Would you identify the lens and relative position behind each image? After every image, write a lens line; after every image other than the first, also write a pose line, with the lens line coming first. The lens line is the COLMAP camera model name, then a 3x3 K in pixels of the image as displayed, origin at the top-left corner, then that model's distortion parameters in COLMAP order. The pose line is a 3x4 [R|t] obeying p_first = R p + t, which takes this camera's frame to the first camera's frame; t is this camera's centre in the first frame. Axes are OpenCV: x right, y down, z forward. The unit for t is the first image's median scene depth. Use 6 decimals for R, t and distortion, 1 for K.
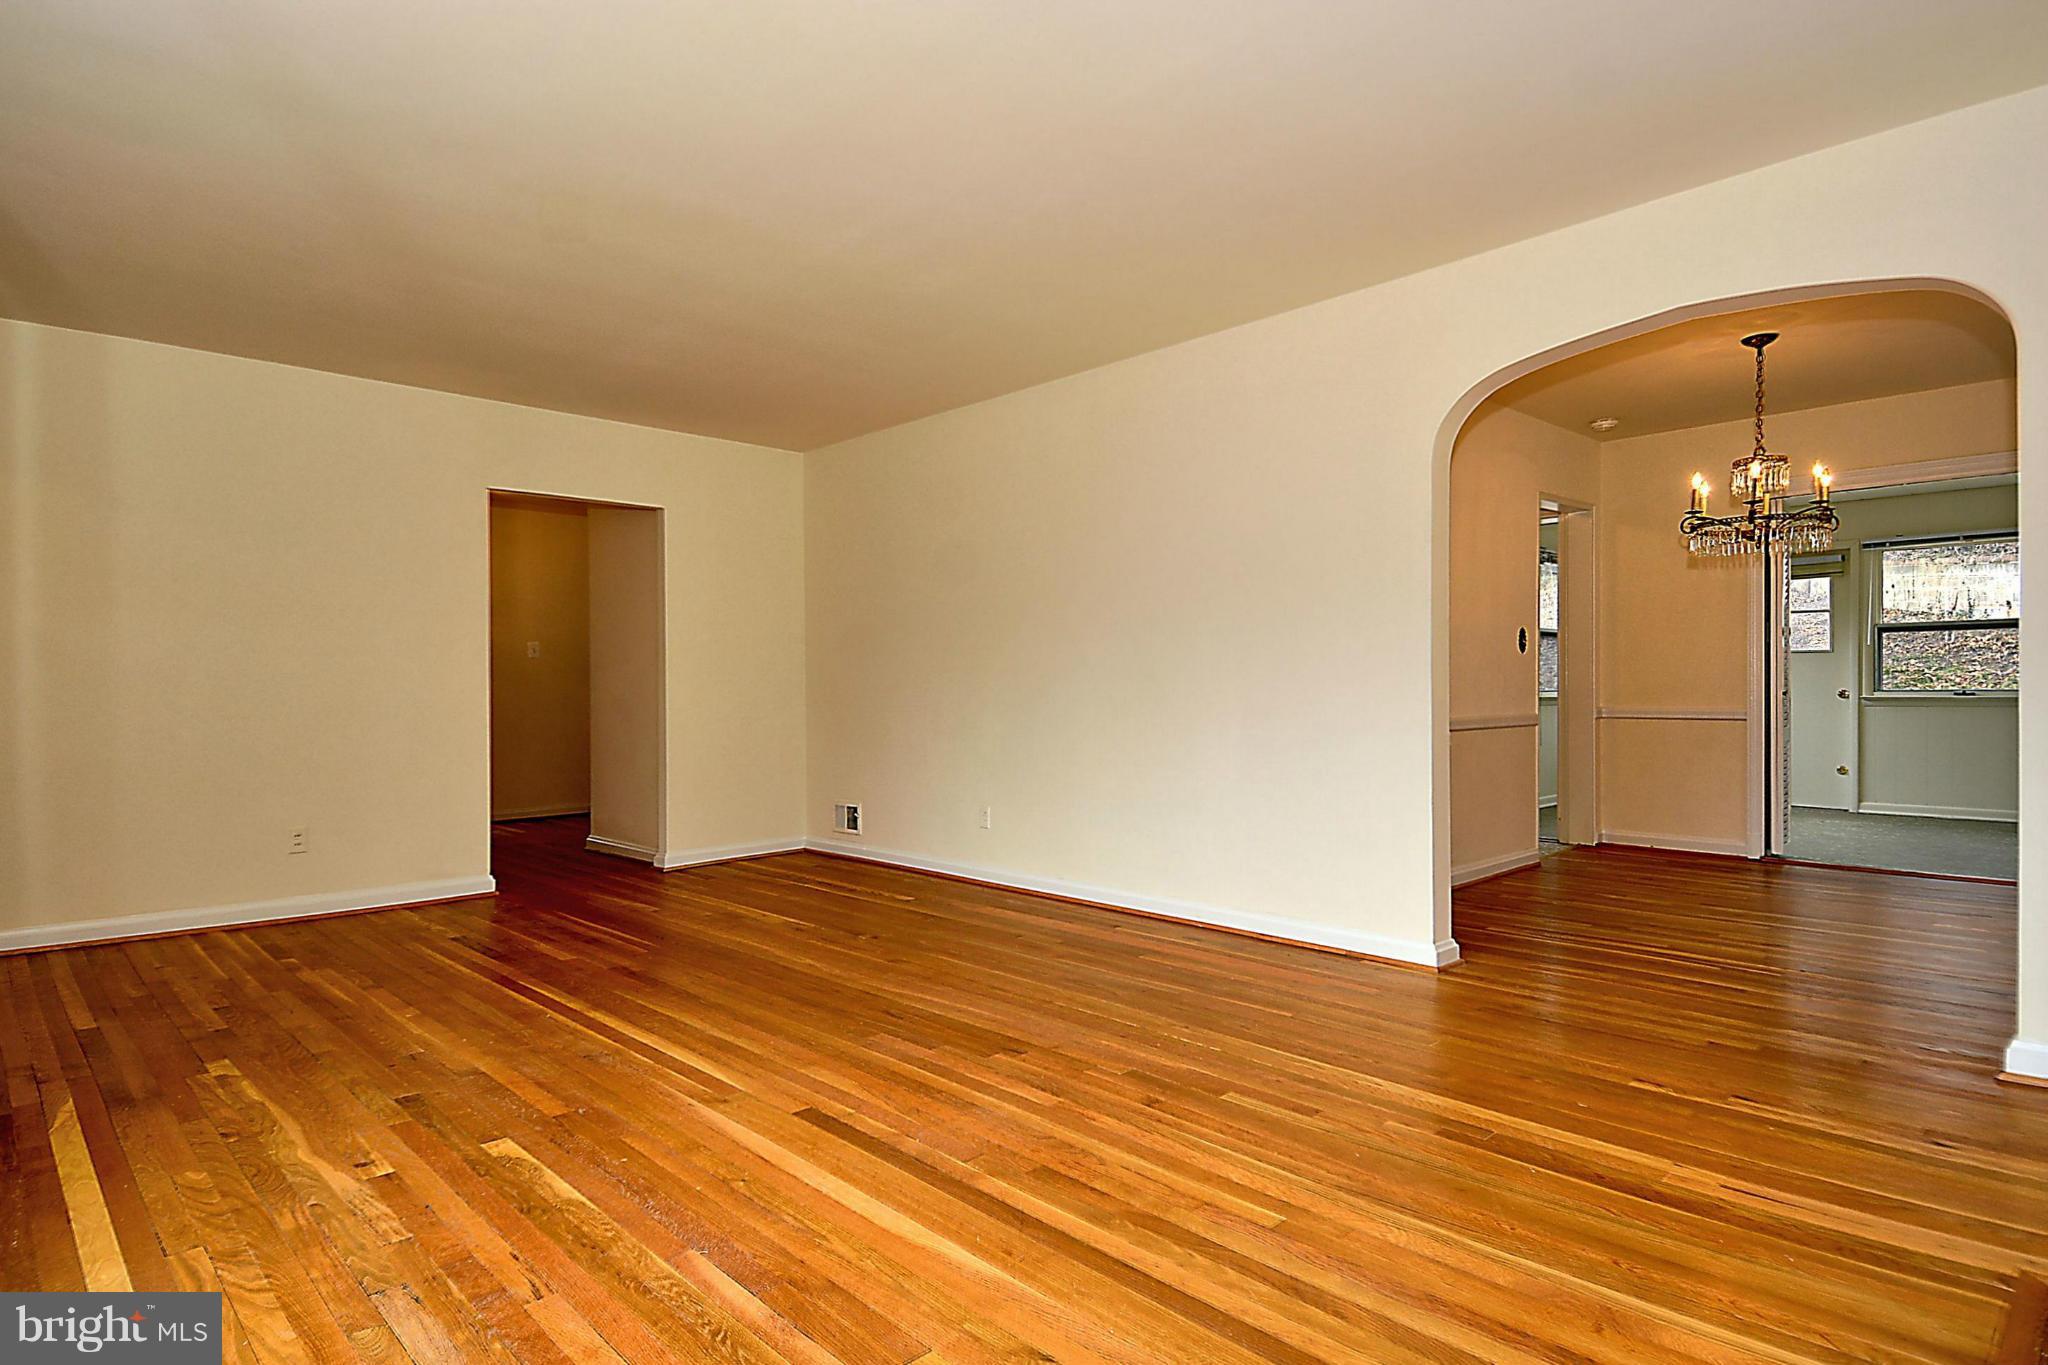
lens RADIAL K [[1115.2, 0, 1027.5], [0, 1115.2, 688.8], [0, 0, 1]] dist [0.007622, -0.005972]
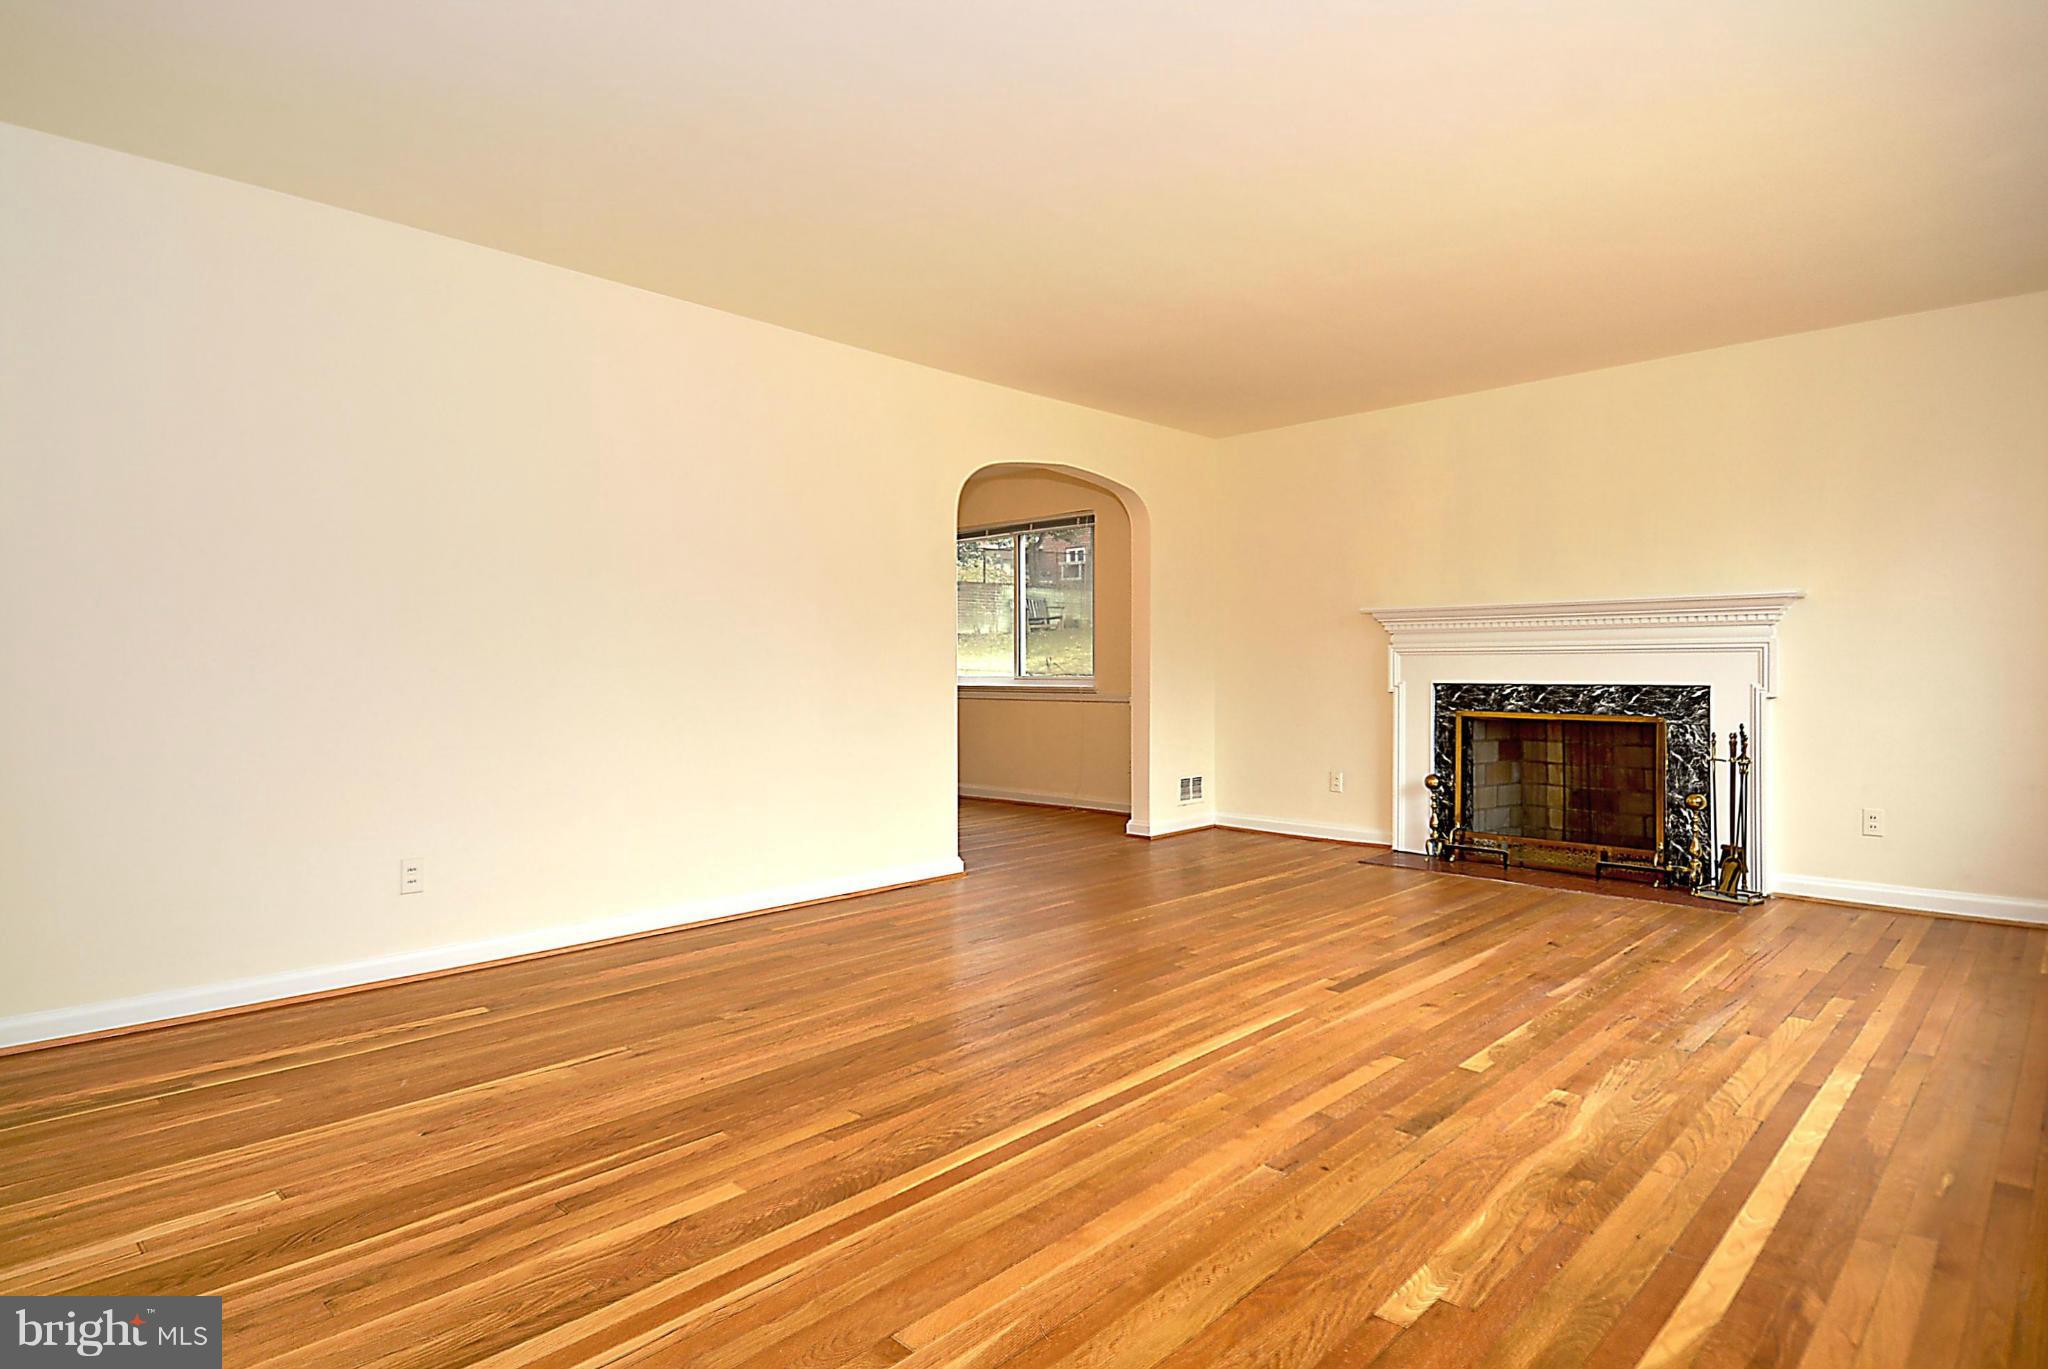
lens RADIAL K [[1070.4, 0, 1058.7], [0, 1070.4, 686.7], [0, 0, 1]] dist [0.024022, 0.000936]
pose [[-0.029313, -0.011989, 0.999498, -1.321842], [0.011308, 0.999860, 0.012325, -0.002148], [-0.999506, 0.011664, -0.029173, 1.227163]]
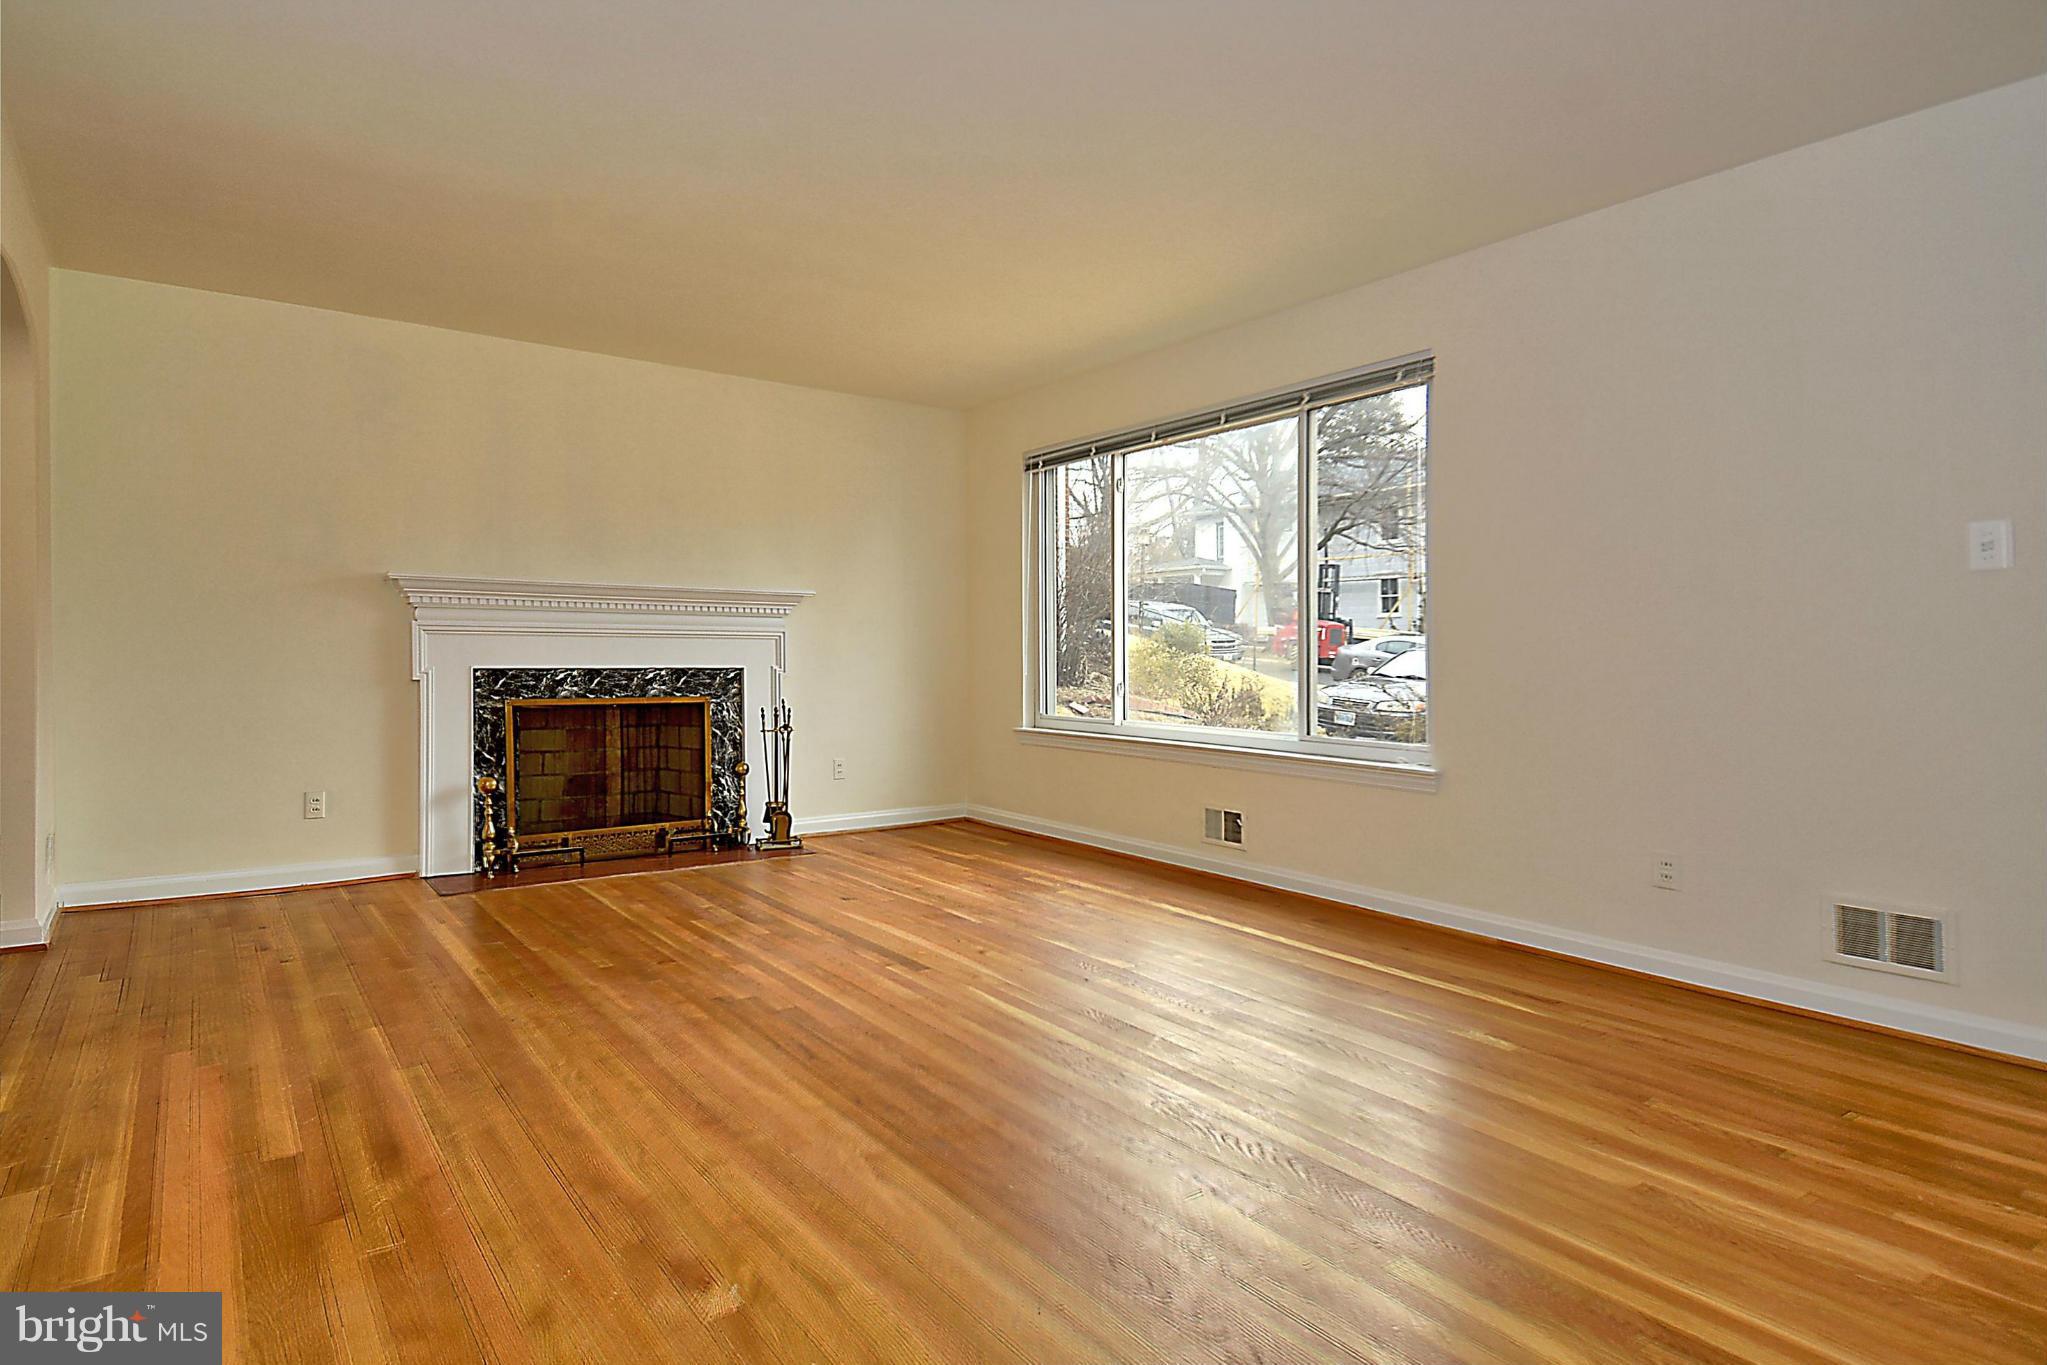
lens RADIAL K [[1135.1, 0, 1021.6], [0, 1135.1, 673.6], [0, 0, 1]] dist [0.014182, -0.001164]
pose [[-0.988762, -0.003243, 0.149462, -0.472825], [0.000721, 0.999650, 0.026461, -0.014787], [-0.149495, 0.026271, -0.988413, 2.104235]]
